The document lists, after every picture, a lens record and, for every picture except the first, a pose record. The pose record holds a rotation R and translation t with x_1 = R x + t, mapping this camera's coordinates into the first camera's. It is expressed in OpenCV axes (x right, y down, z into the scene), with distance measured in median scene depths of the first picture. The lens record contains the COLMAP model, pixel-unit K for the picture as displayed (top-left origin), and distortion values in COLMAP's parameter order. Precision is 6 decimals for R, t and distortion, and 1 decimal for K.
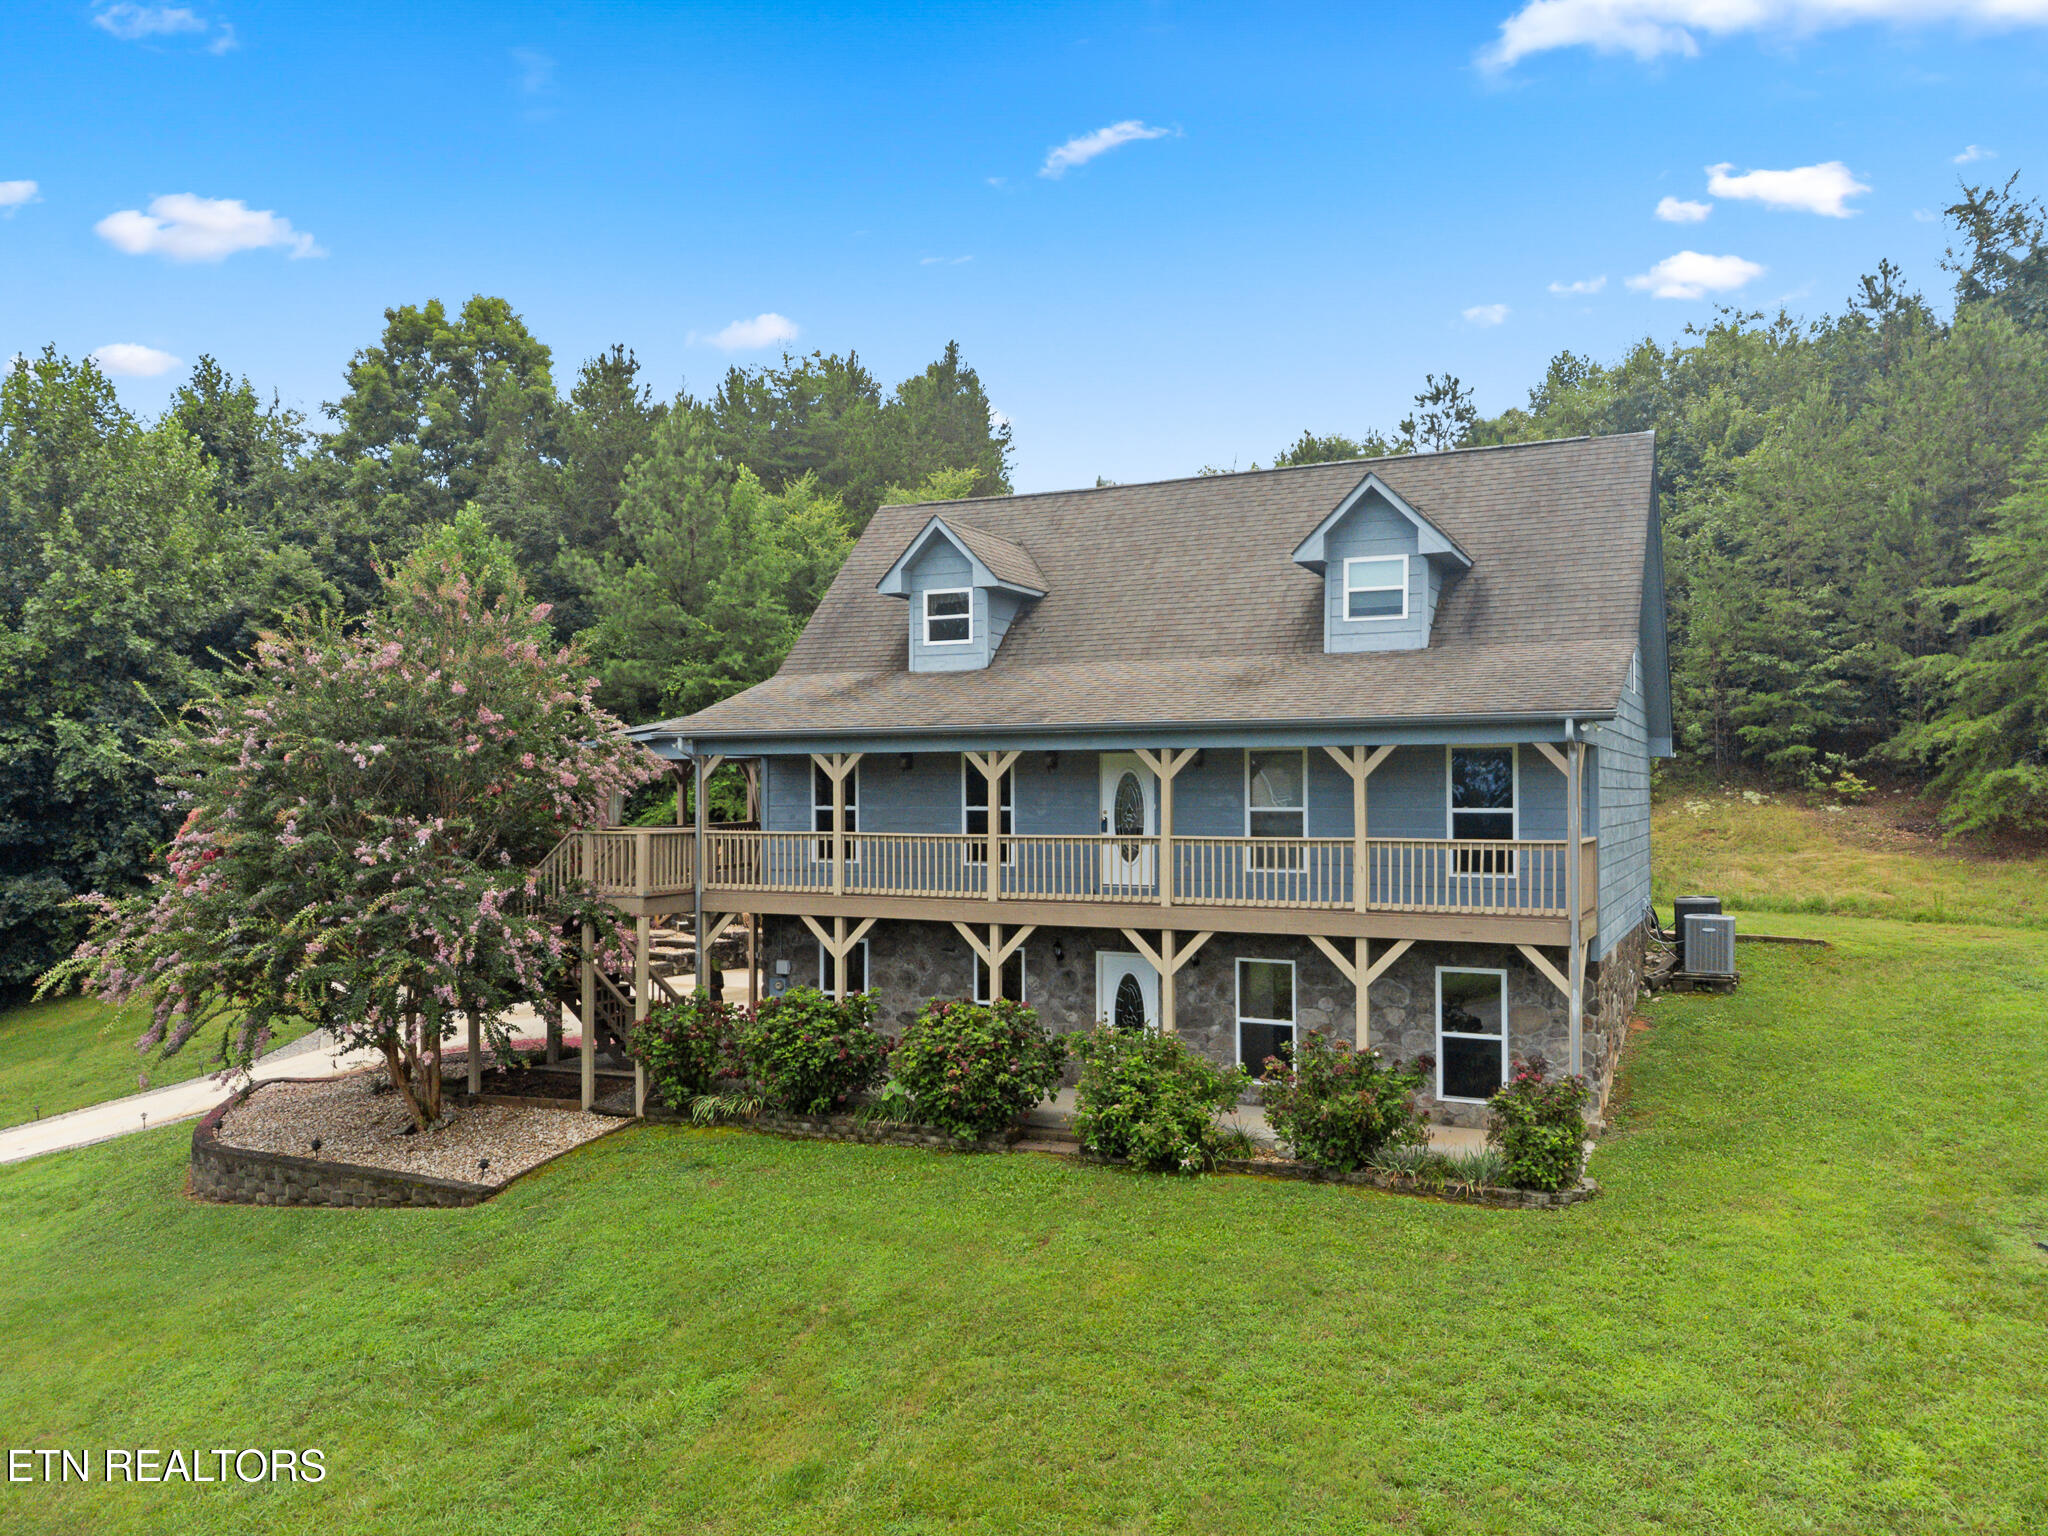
lens RADIAL K [[1544.9, 0, 1024.0], [0, 1544.9, 768.0], [0, 0, 1]] dist [0.010669, 0.004017]
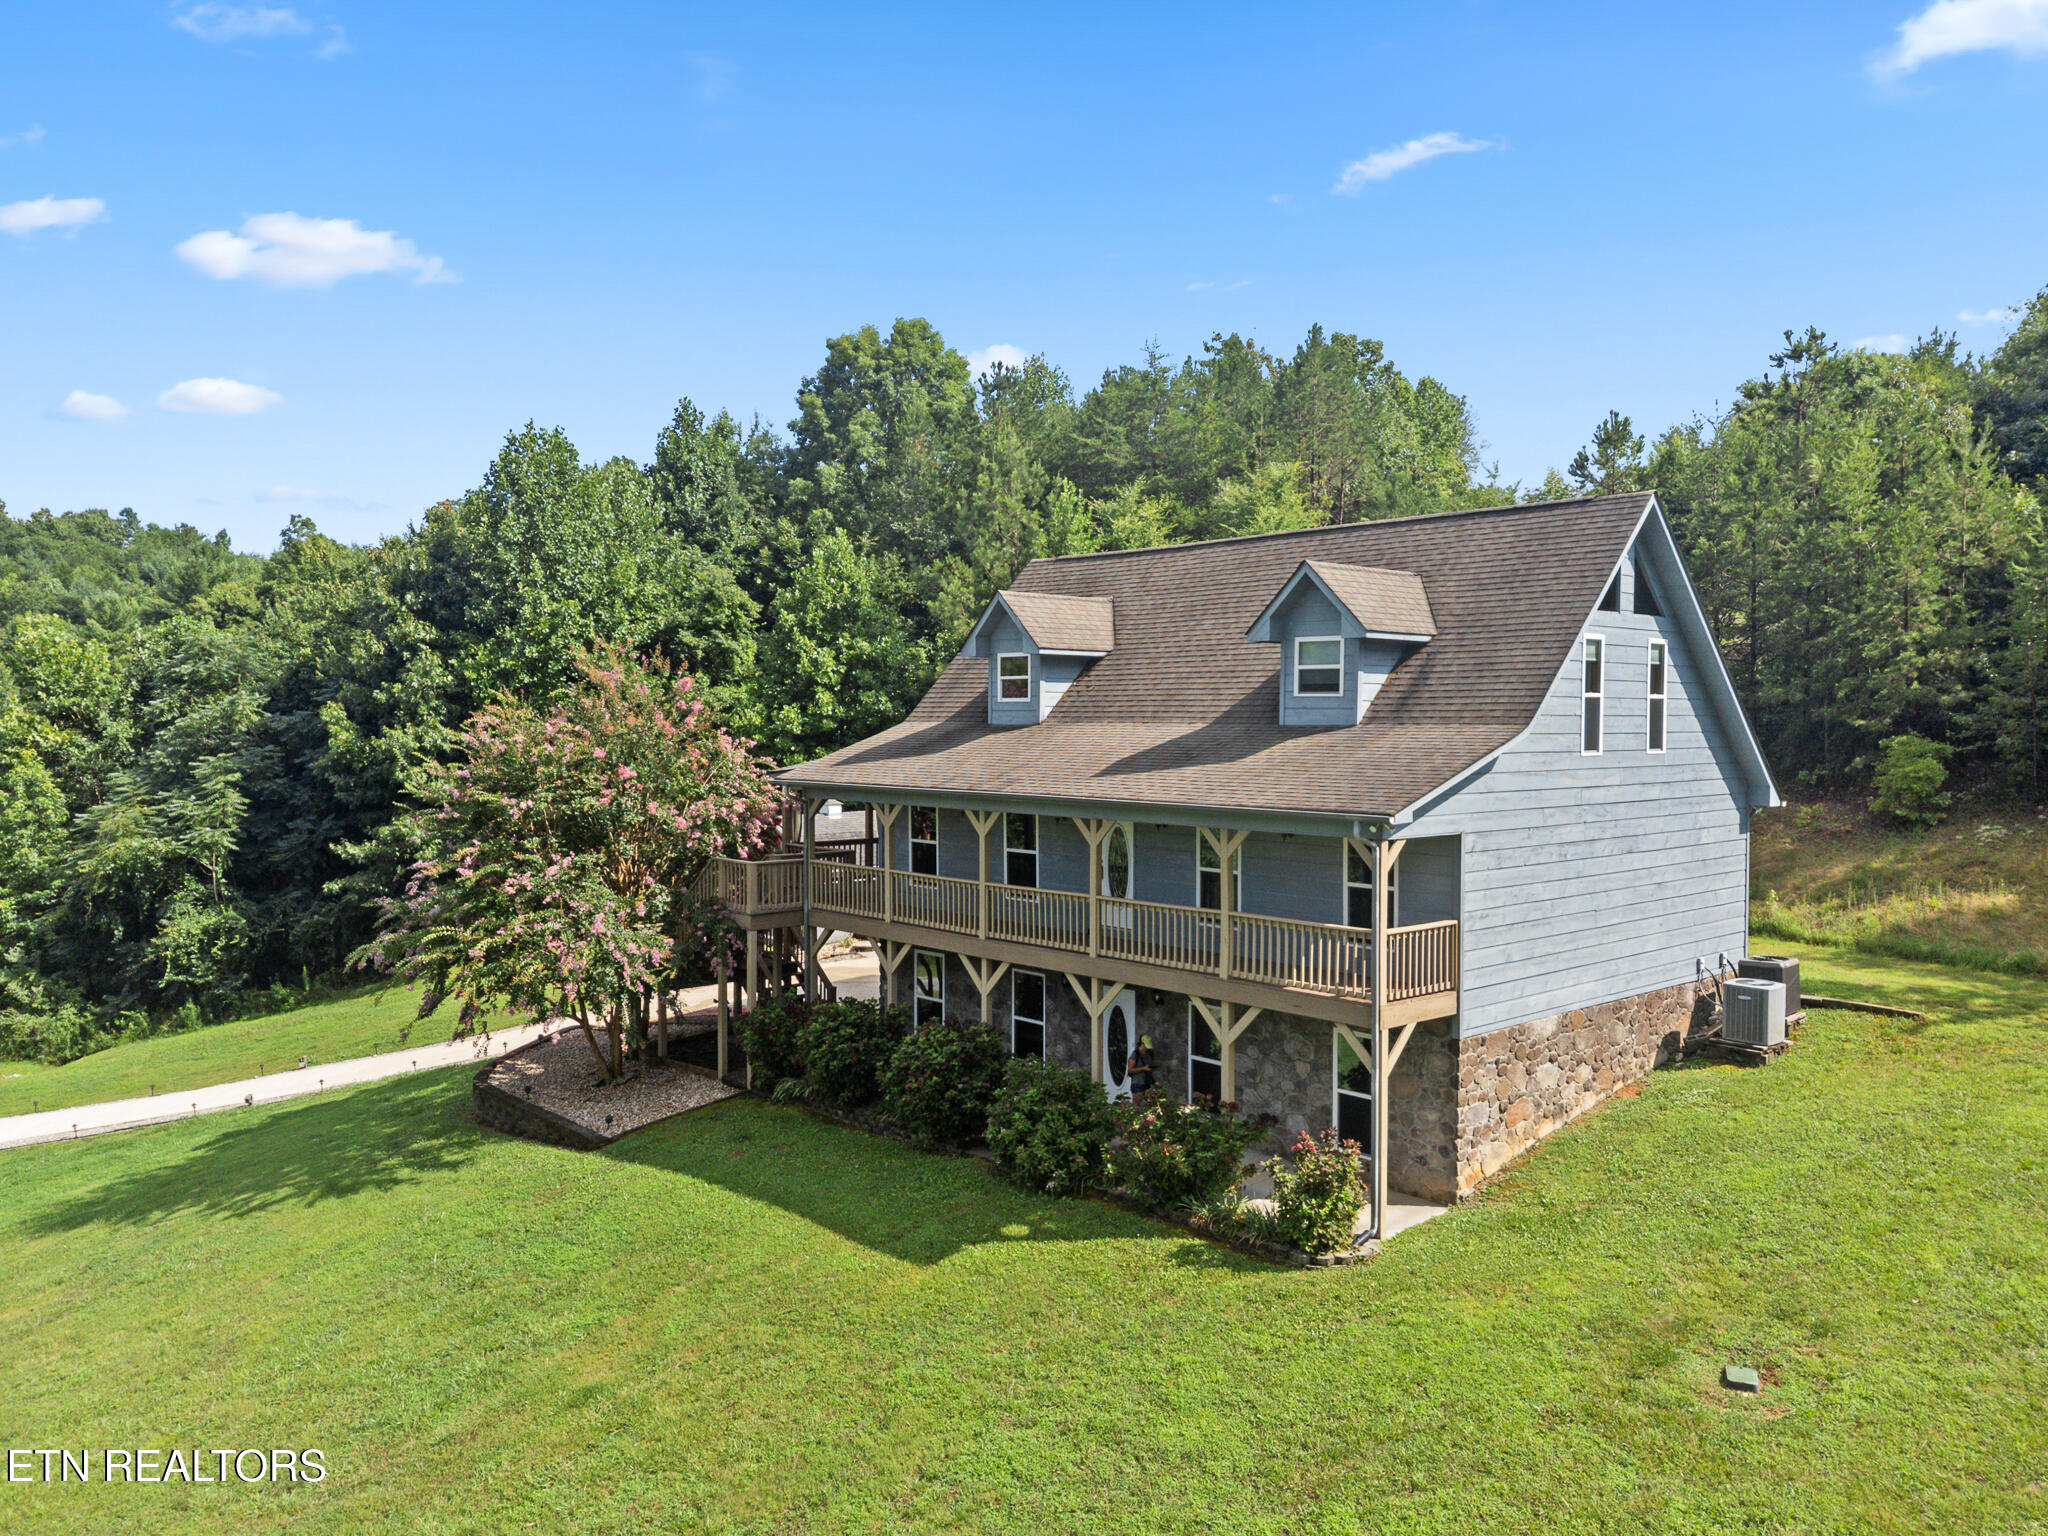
lens RADIAL K [[1544.9, 0, 1024.0], [0, 1544.9, 768.0], [0, 0, 1]] dist [0.010669, 0.004017]
pose [[0.927307, 0.016349, -0.373944, 0.441144], [0.002372, 0.998769, 0.049548, -0.100360], [0.374293, -0.046833, 0.926127, -0.065101]]
